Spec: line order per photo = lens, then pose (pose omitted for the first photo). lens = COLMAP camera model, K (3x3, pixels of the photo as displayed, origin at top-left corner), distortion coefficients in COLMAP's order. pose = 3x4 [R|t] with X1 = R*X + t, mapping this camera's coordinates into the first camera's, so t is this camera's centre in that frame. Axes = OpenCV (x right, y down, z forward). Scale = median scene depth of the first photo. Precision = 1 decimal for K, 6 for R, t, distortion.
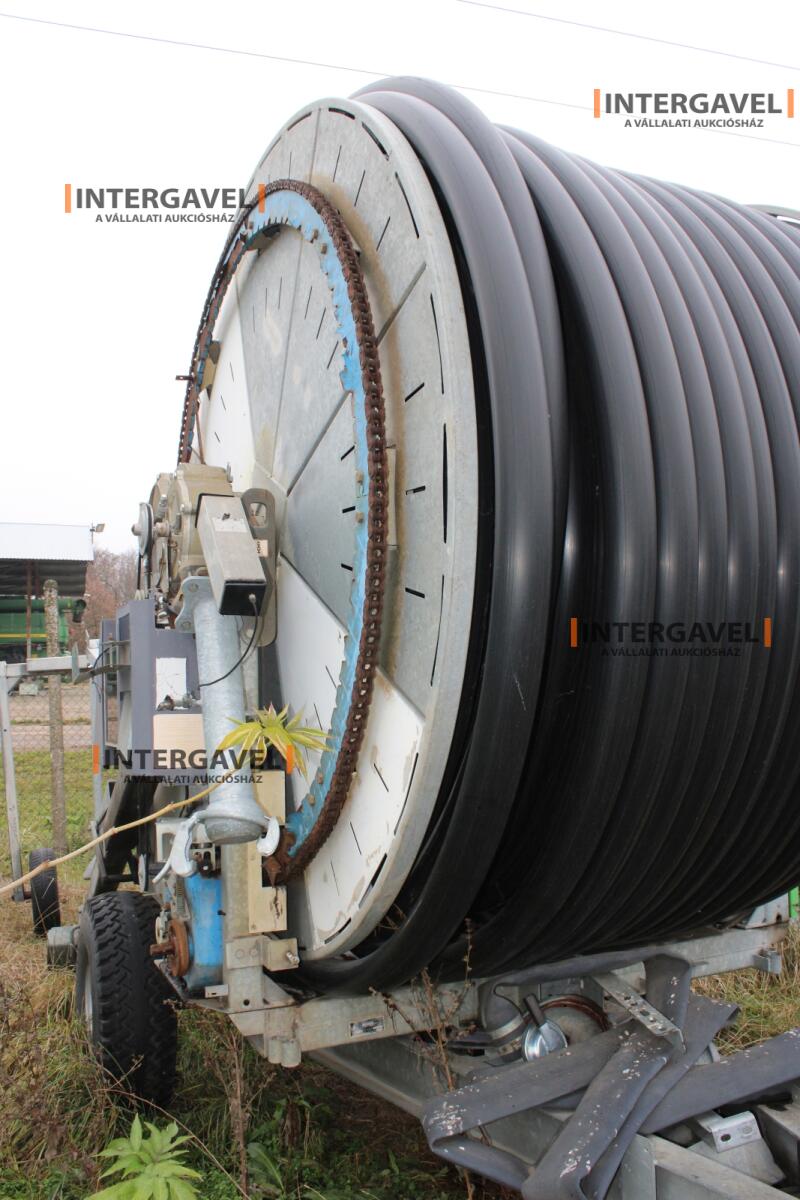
lens RADIAL K [[1006.4, 0, 388.4], [0, 1006.4, 611.2], [0, 0, 1]] dist [-0.168076, 0.149319]
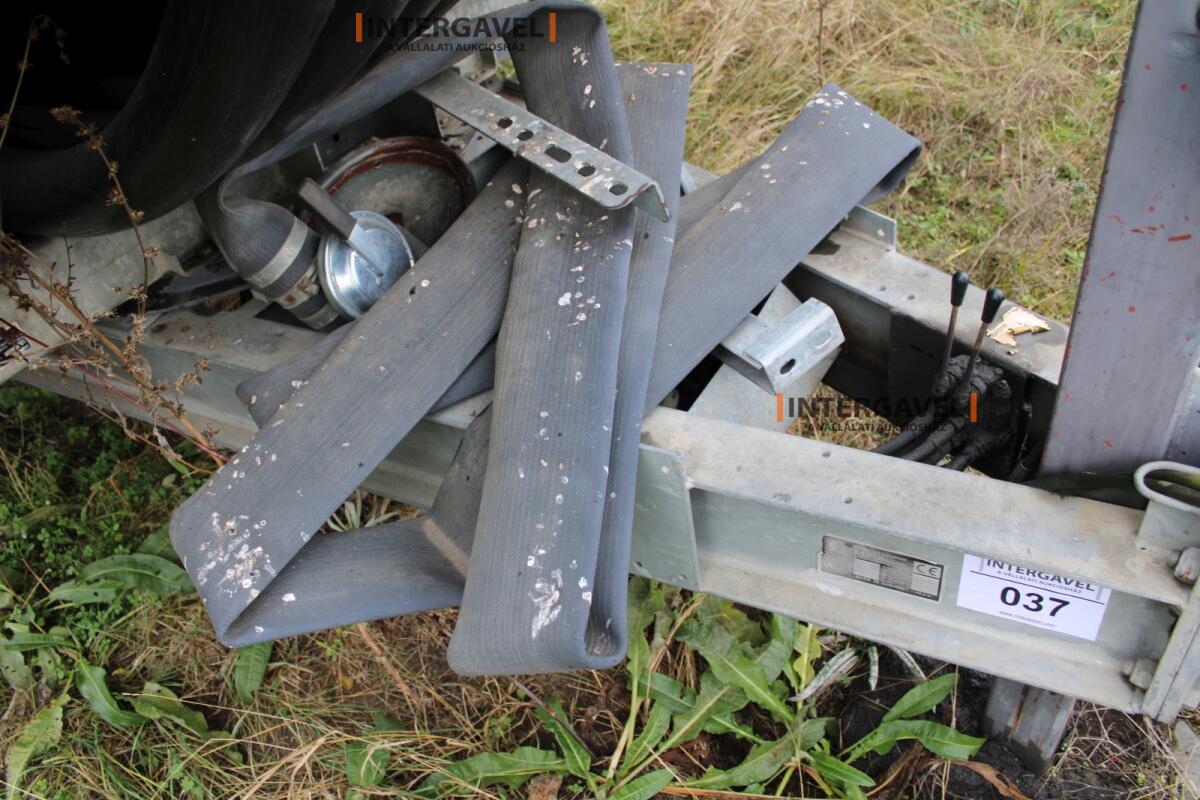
lens RADIAL K [[1005.0, 0, 593.7], [0, 1005.0, 402.5], [0, 0, 1]] dist [-0.169307, 0.156063]
pose [[0.868569, -0.405622, 0.284710, 0.093150], [0.086081, 0.689264, 0.719378, 0.152345], [-0.488036, -0.600321, 0.633590, 0.610912]]
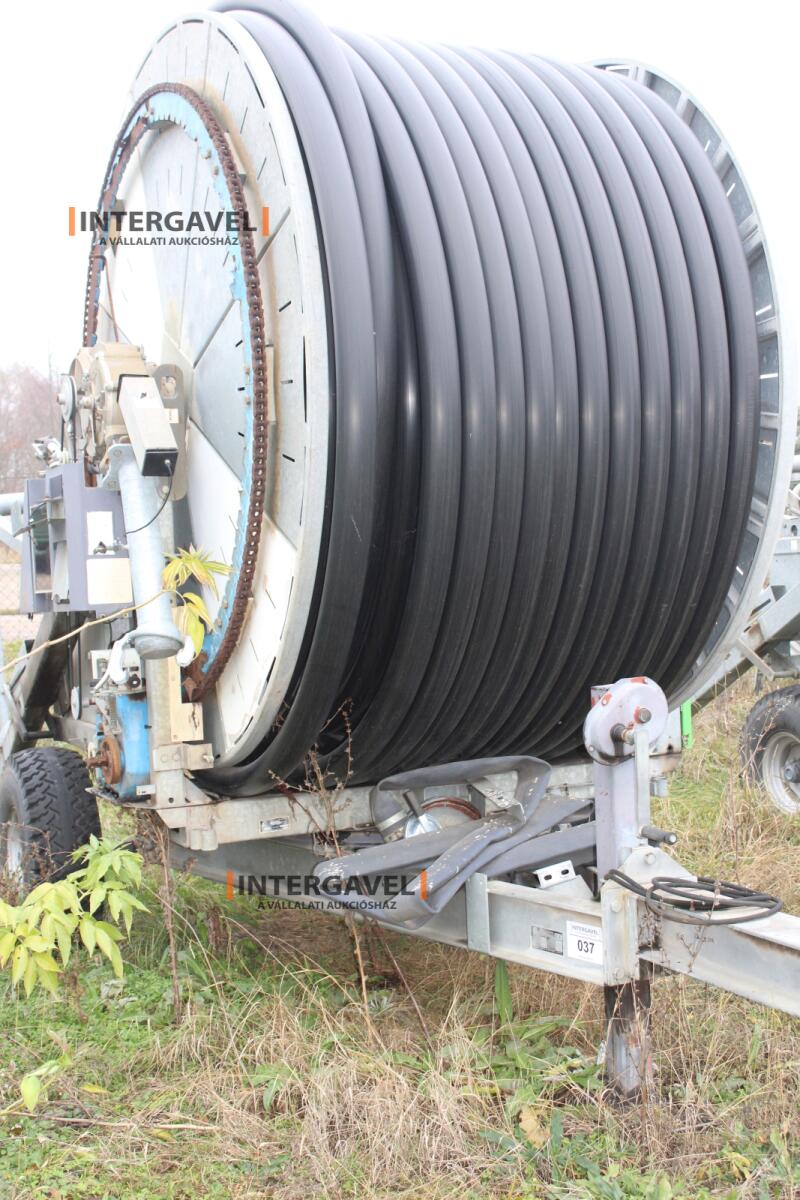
lens RADIAL K [[1608.7, 0, 398.4], [0, 1608.7, 599.2], [0, 0, 1]] dist [-0.067514, 0.088961]
pose [[0.999725, -0.020592, 0.011185, 0.117747], [0.019370, 0.994786, 0.100125, -0.034977], [-0.013188, -0.099881, 0.994912, -0.942660]]
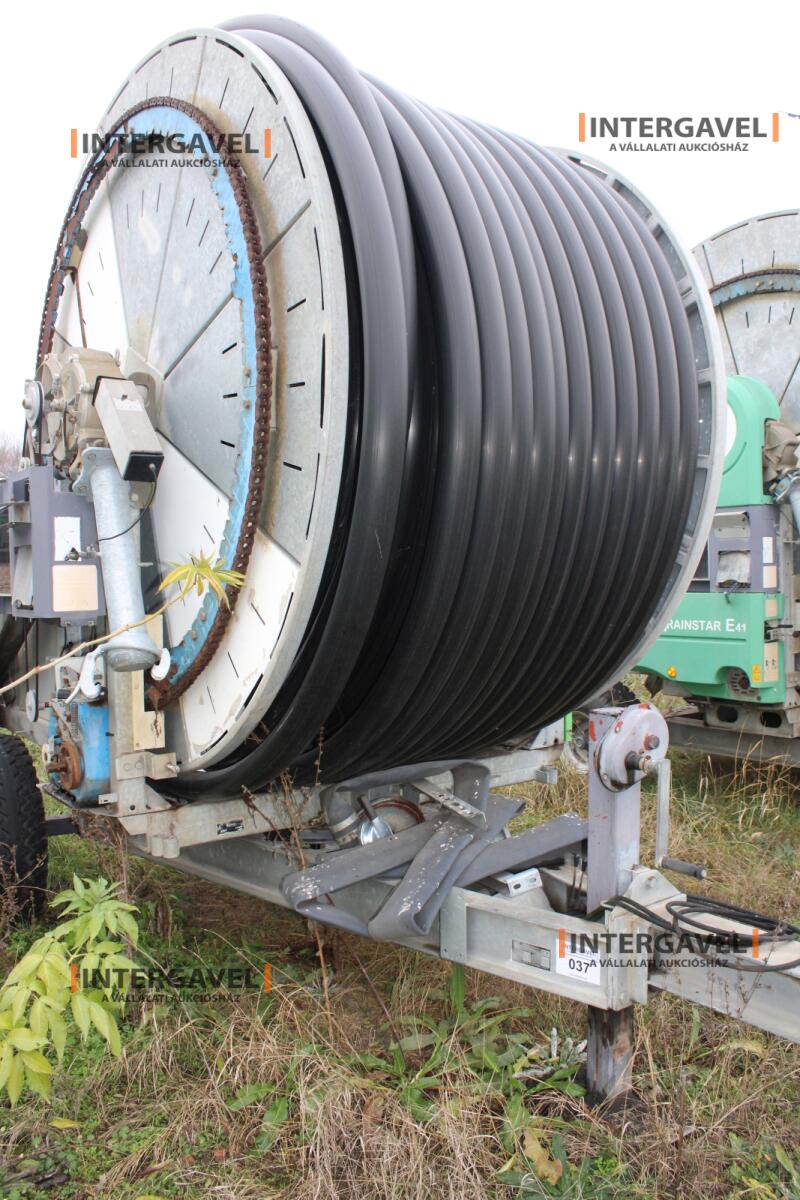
lens RADIAL K [[1005.0, 0, 403.1], [0, 1005.0, 598.8], [0, 0, 1]] dist [-0.169307, 0.156063]
pose [[0.974454, 0.004831, 0.224534, -0.097084], [-0.029704, 0.993758, 0.107531, 0.006499], [-0.222613, -0.111454, 0.968515, -0.216357]]
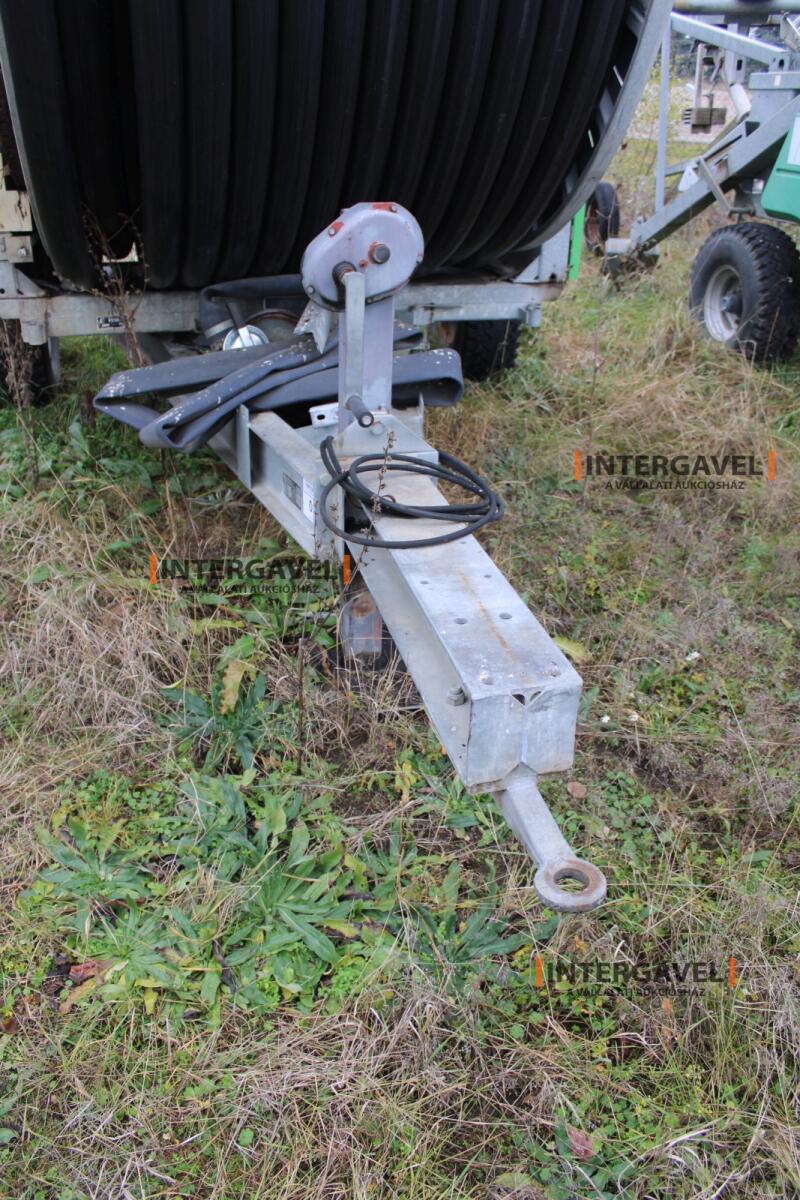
lens RADIAL K [[1005.0, 0, 403.1], [0, 1005.0, 598.8], [0, 0, 1]] dist [-0.169307, 0.156063]
pose [[0.985194, 0.121655, -0.120801, 0.542258], [-0.038565, 0.843808, 0.535257, 0.063705], [0.167050, -0.522674, 0.836006, -0.110772]]
